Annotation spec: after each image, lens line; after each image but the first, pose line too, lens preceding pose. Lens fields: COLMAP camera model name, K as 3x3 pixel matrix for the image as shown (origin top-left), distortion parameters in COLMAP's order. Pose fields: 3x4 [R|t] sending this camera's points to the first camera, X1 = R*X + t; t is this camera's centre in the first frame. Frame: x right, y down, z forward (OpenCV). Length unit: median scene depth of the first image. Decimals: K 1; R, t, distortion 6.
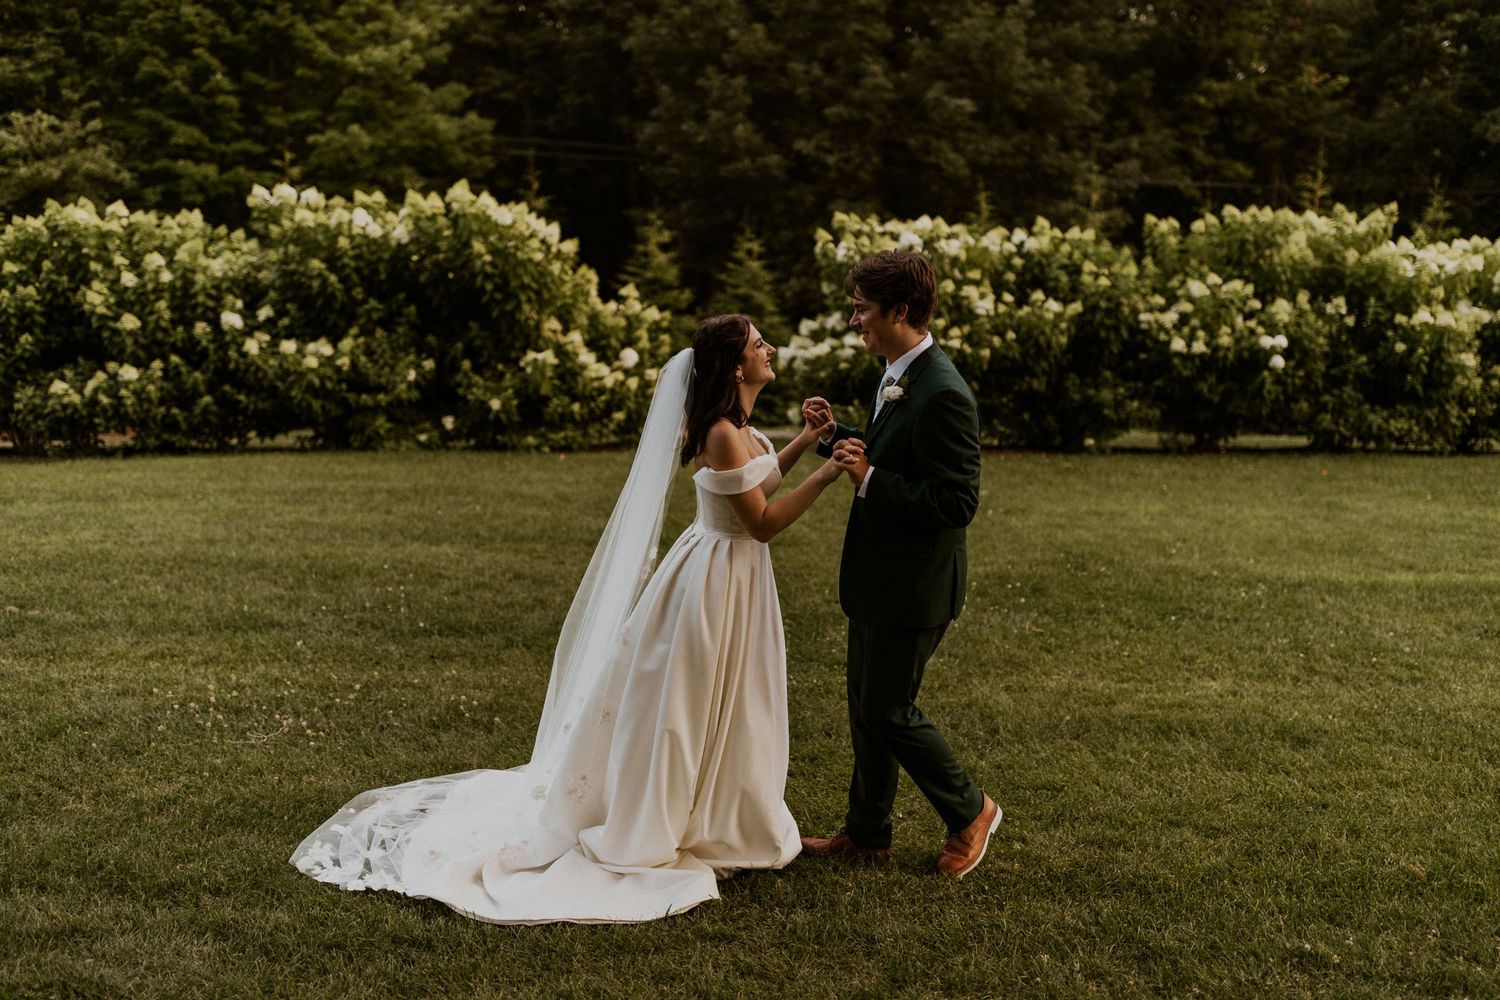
lens RADIAL K [[1461.9, 0, 721.8], [0, 1461.9, 497.6], [0, 0, 1]] dist [-0.001122, -0.011607]
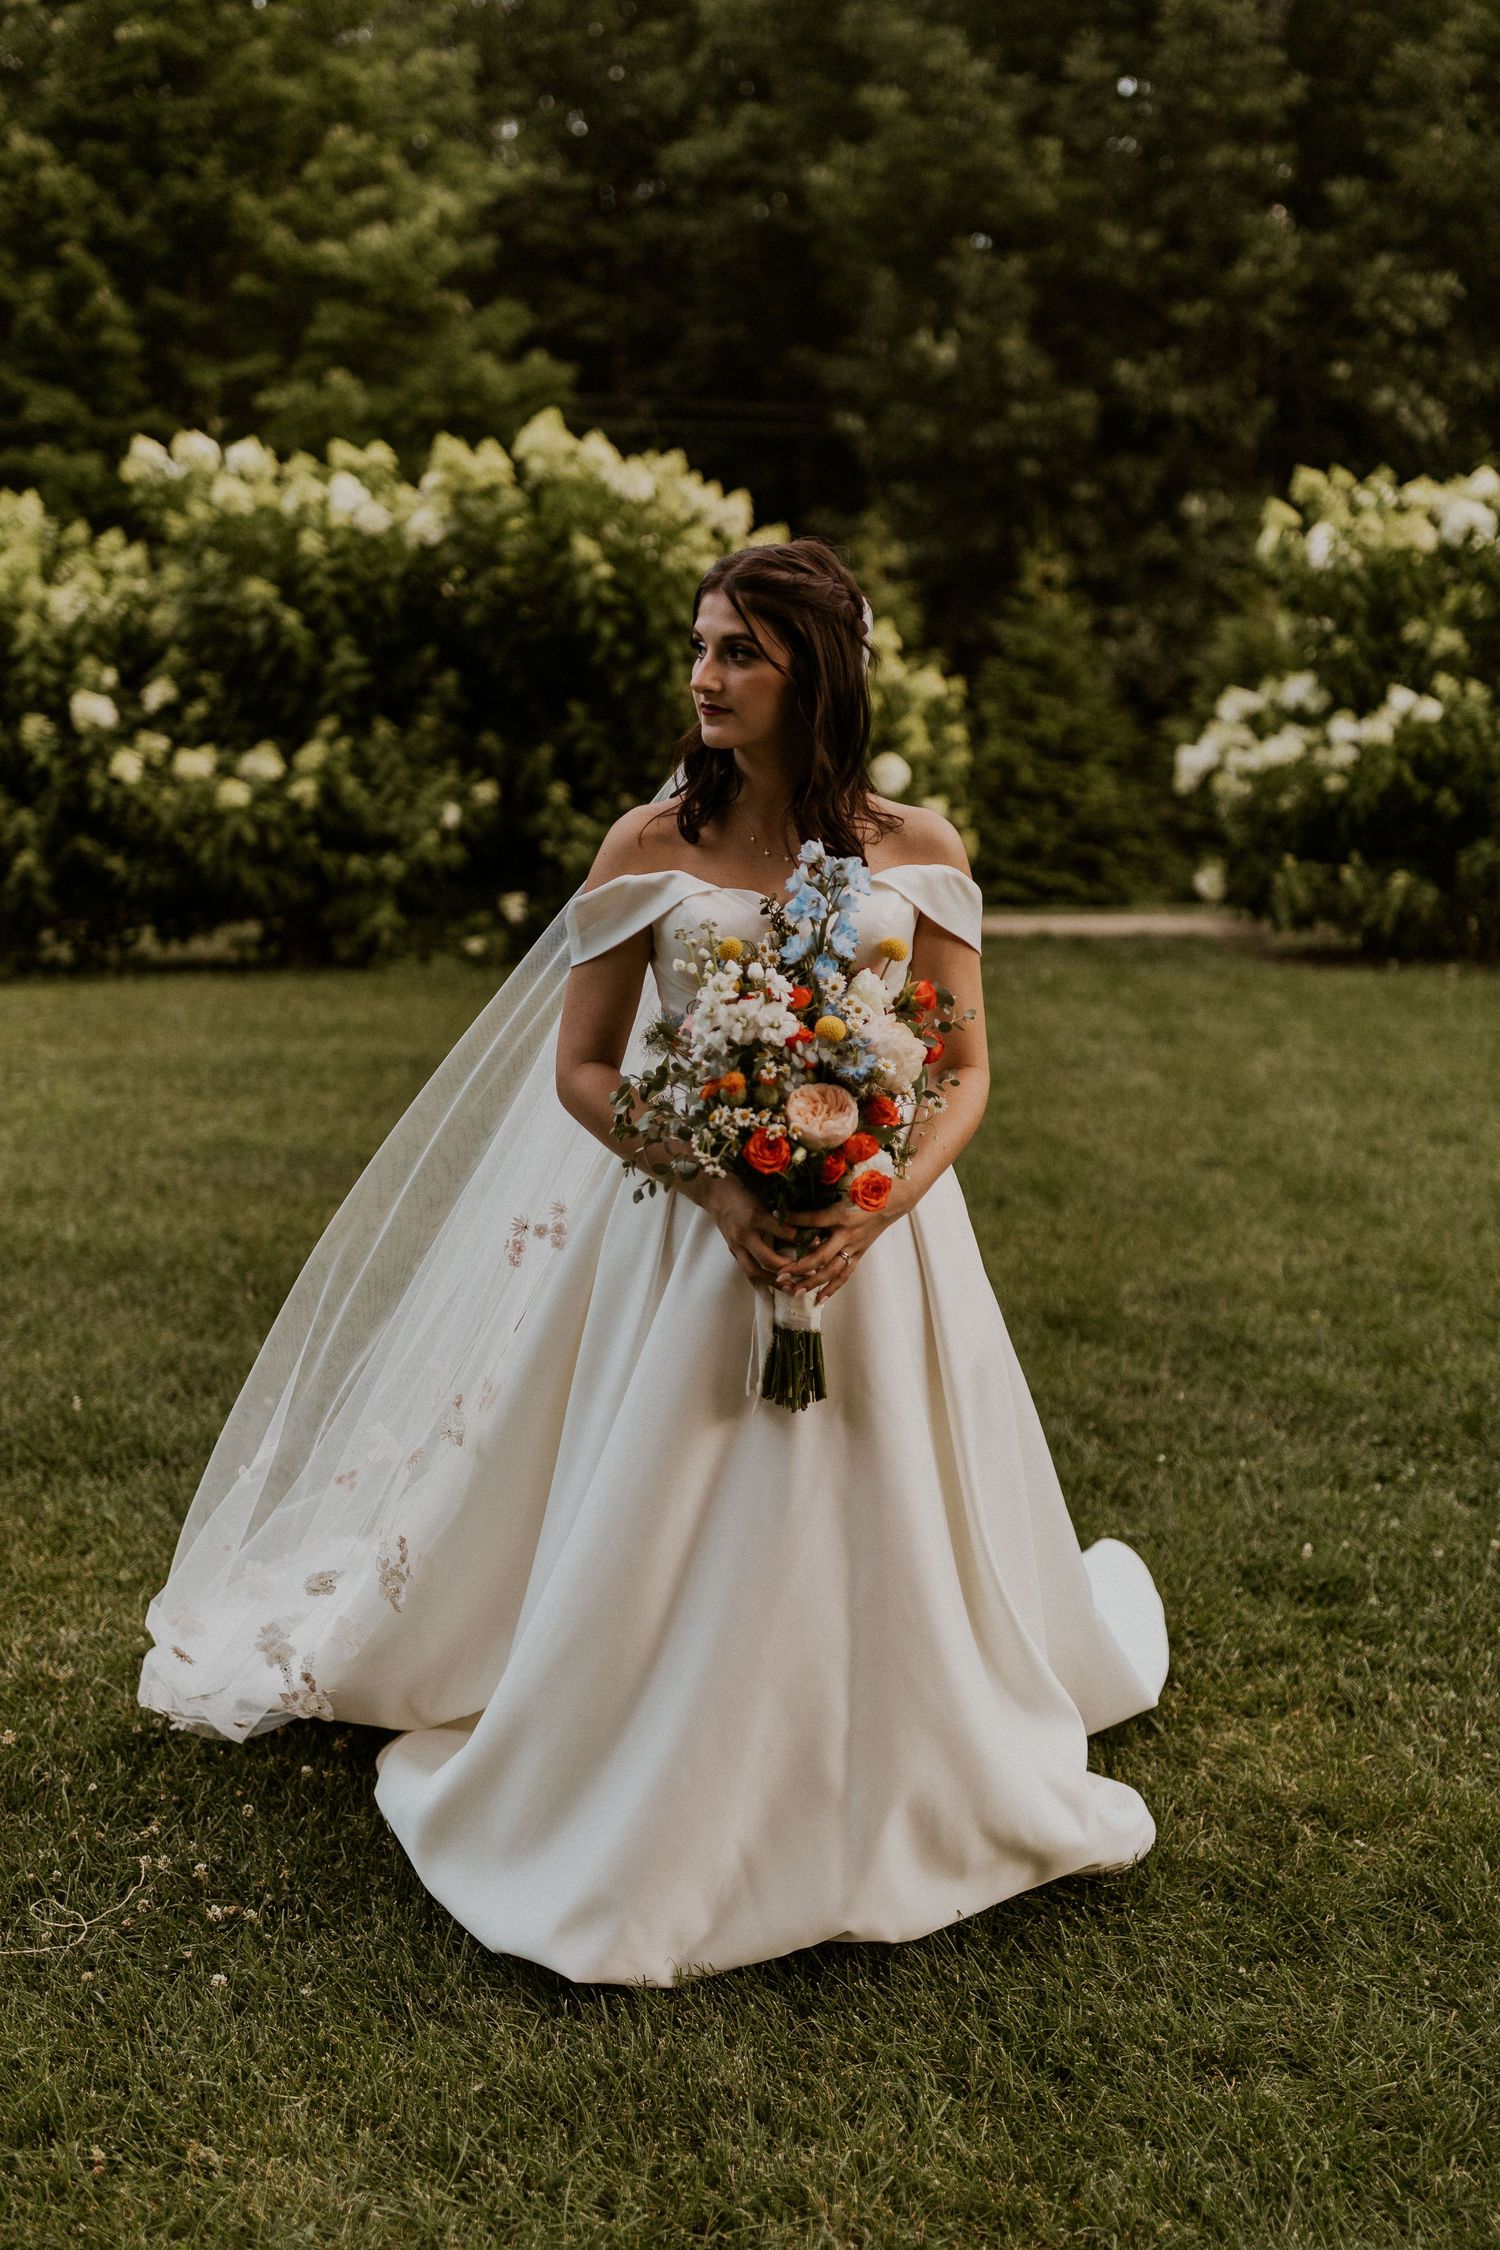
lens RADIAL K [[2223.0, 0, 682.2], [0, 2223.0, 1126.2], [0, 0, 1]] dist [0.012819, 0.003036]
pose [[0.995127, 0.000206, -0.098598, -0.059876], [0.005664, 0.998227, 0.059257, -0.022917], [0.098435, -0.059526, 0.993362, 0.252450]]
